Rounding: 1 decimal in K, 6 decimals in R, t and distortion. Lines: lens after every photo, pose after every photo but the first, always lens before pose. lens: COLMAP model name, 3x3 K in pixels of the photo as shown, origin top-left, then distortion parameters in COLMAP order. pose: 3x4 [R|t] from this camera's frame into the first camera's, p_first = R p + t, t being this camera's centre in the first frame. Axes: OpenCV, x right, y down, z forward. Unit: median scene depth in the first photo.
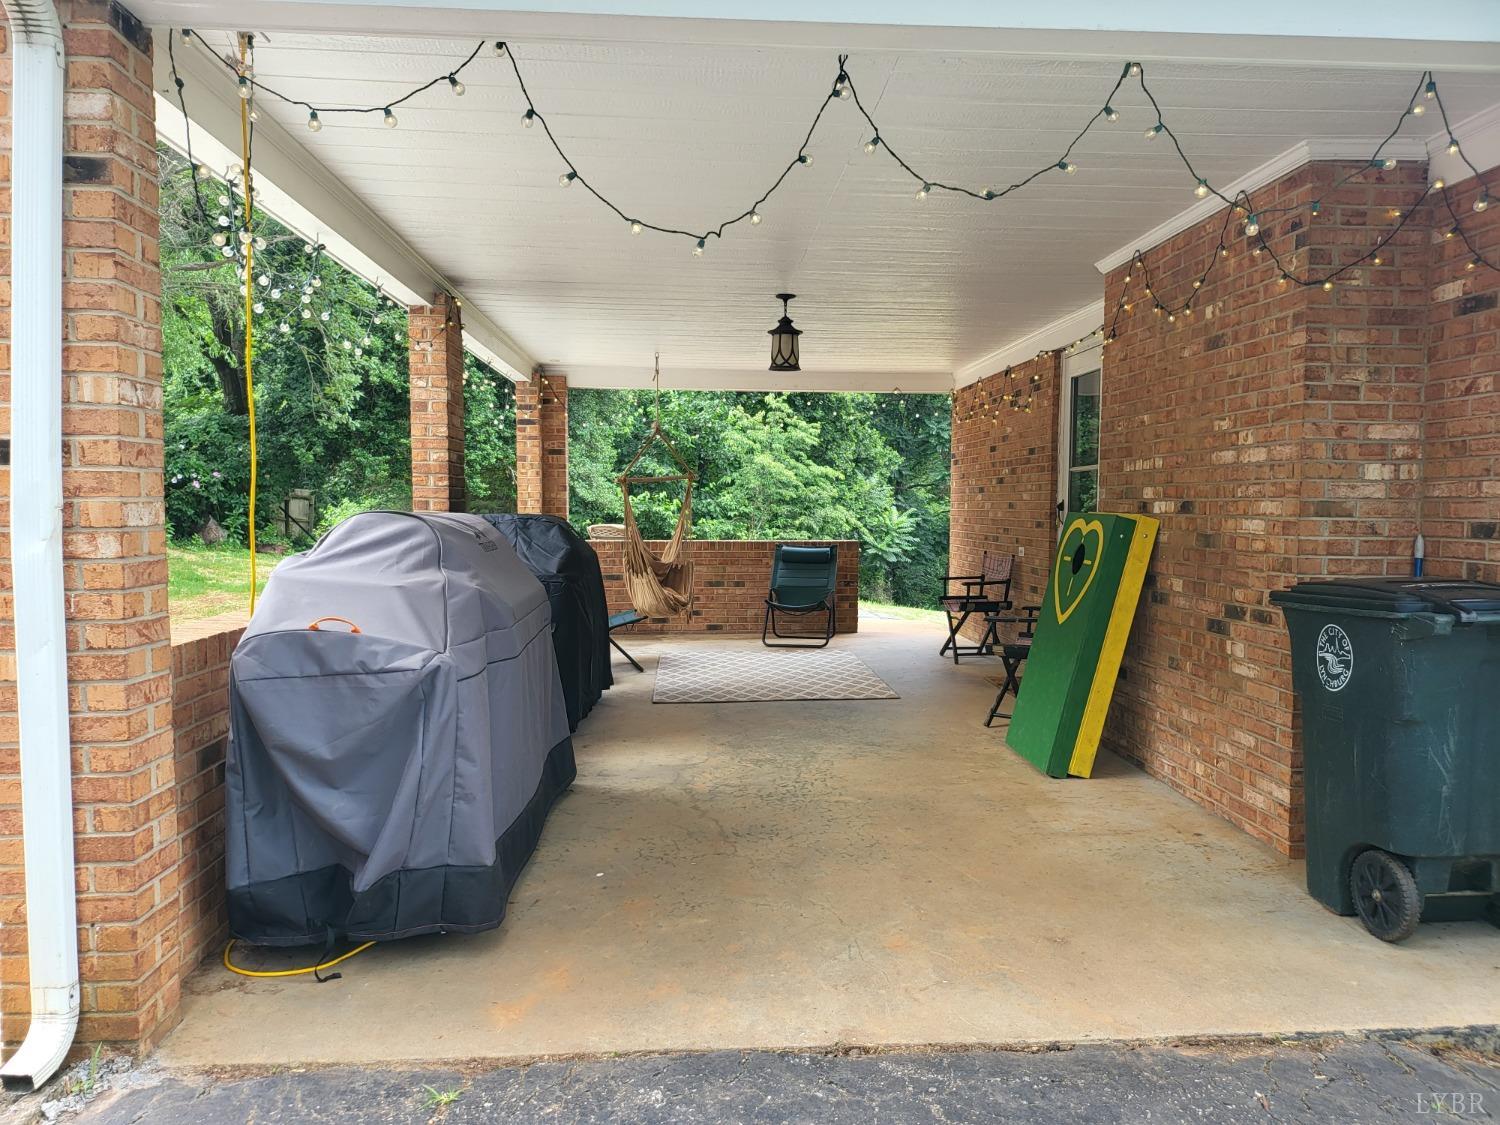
lens RADIAL K [[1047.7, 0, 751.5], [0, 1047.7, 562.3], [0, 0, 1]] dist [0.003810, -0.000869]
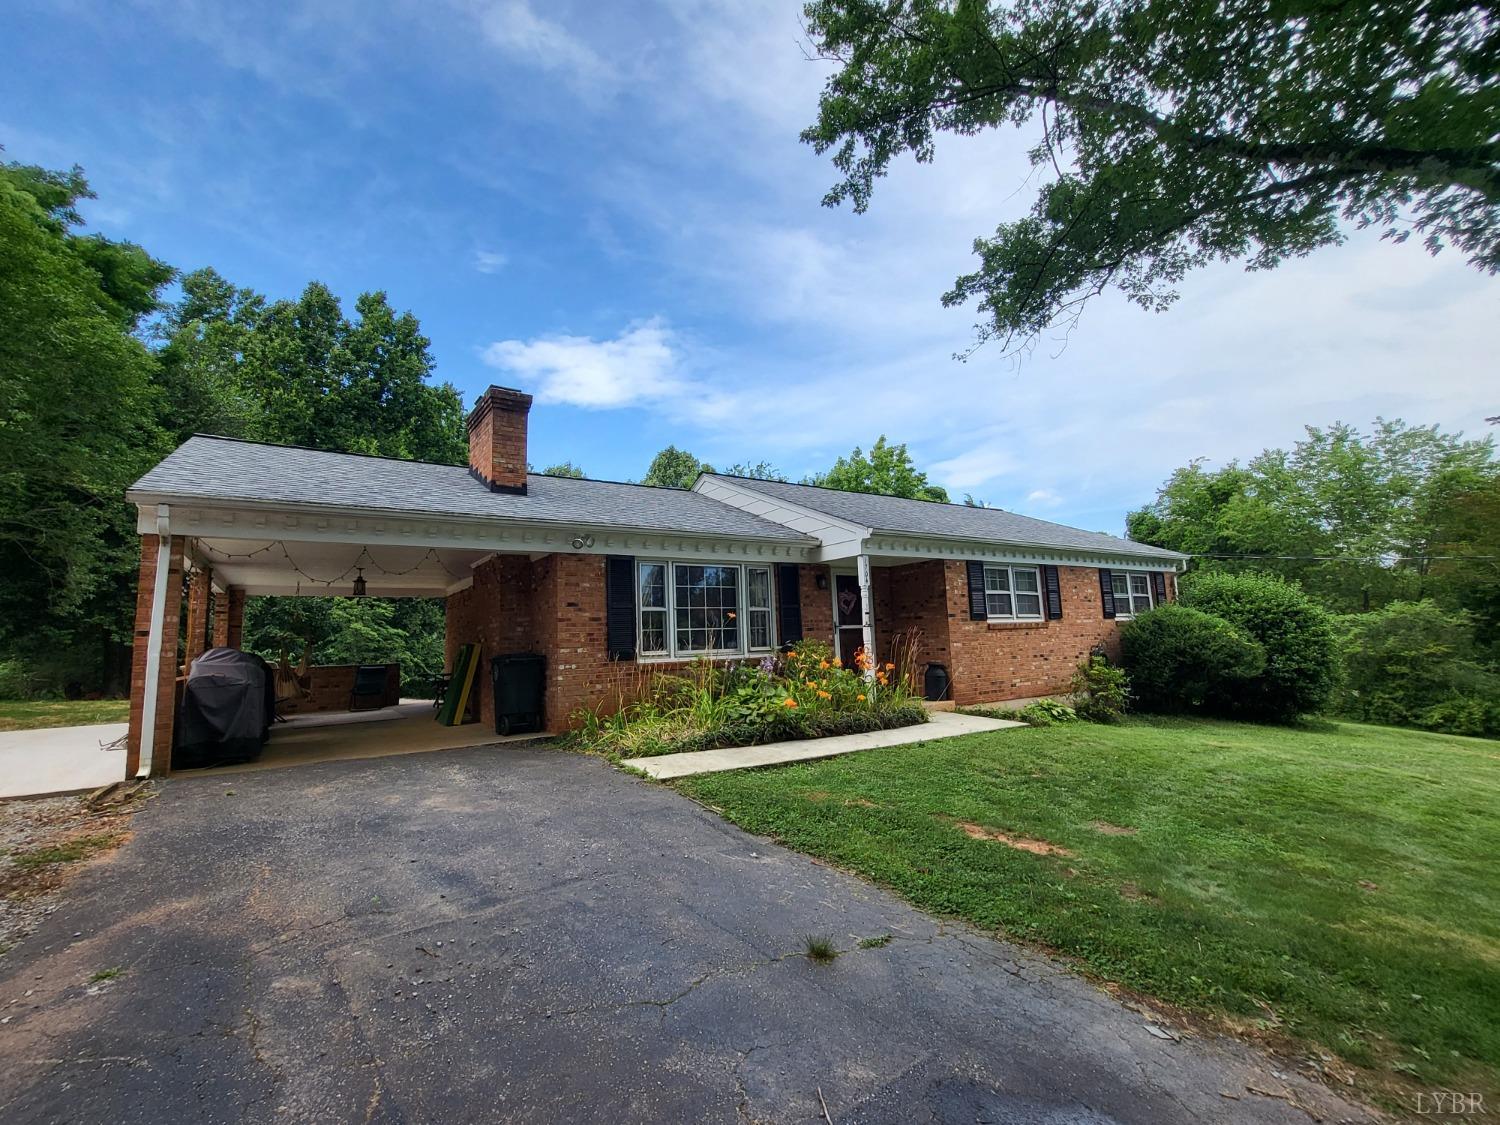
lens RADIAL K [[688.4, 0, 746.3], [0, 688.4, 557.9], [0, 0, 1]] dist [0.001342, 0.000287]
pose [[0.868824, 0.026455, 0.494414, 0.013190], [0.066481, 0.983296, -0.169439, 0.065814], [-0.490638, 0.180081, 0.852552, -0.754412]]
